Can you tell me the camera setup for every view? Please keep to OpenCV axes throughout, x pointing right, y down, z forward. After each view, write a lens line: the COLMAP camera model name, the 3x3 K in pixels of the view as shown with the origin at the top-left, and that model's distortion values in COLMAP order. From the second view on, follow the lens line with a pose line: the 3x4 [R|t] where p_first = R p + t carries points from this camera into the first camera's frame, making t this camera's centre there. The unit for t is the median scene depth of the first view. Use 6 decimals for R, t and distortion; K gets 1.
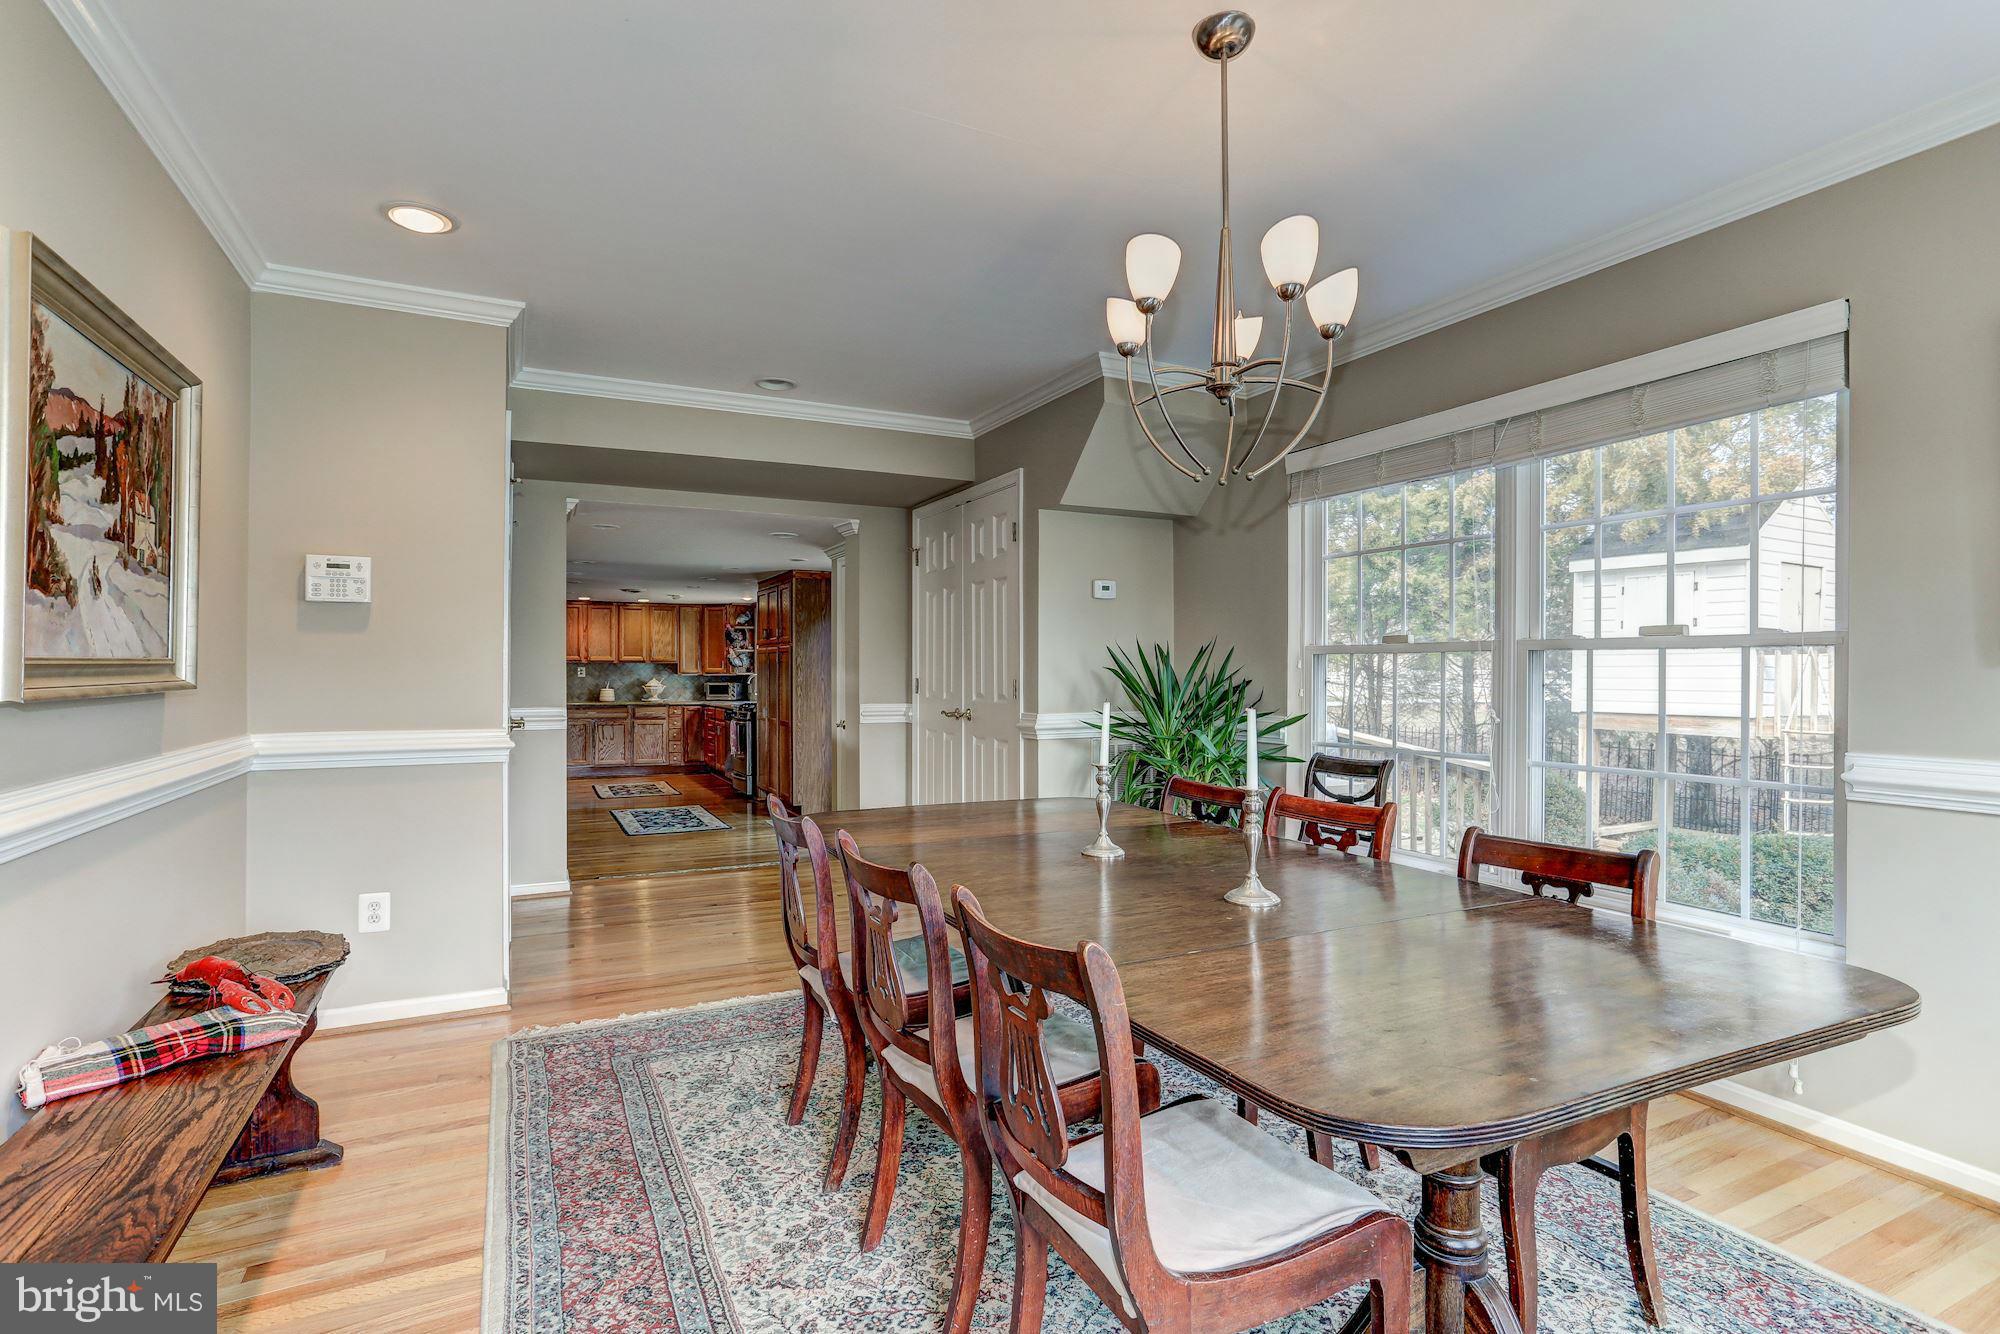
lens RADIAL K [[958.7, 0, 995.8], [0, 958.7, 666.7], [0, 0, 1]] dist [-0.001425, -0.000010]
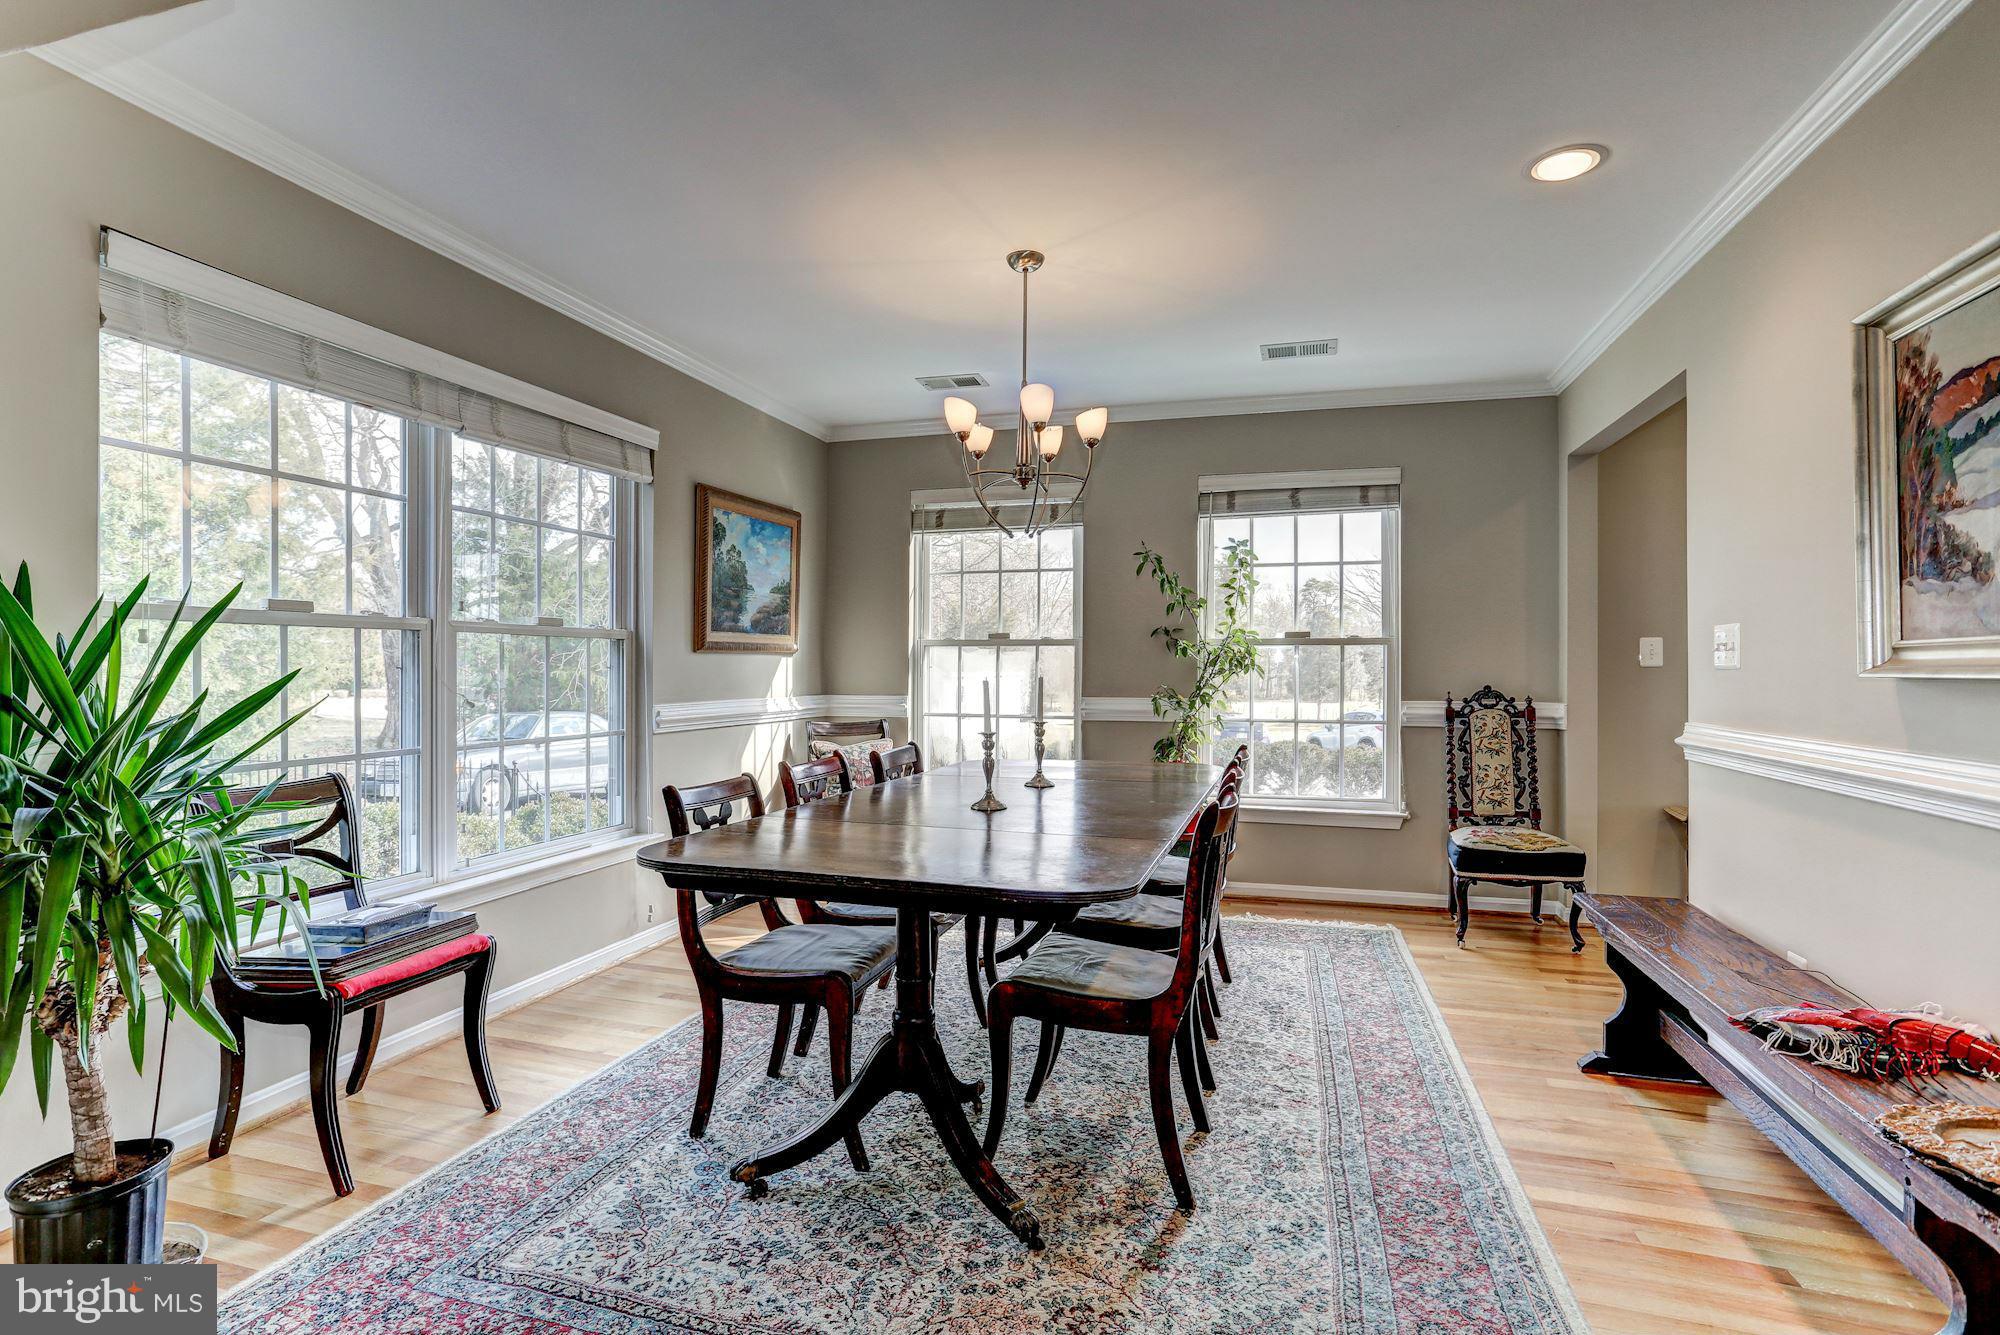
lens RADIAL K [[958.7, 0, 1004.3], [0, 958.7, 673.6], [0, 0, 1]] dist [-0.001425, -0.000010]
pose [[-0.730554, -0.009127, 0.682794, -0.768673], [-0.006029, 0.999958, 0.006916, 0.022818], [-0.682828, 0.000936, -0.730578, 2.012148]]
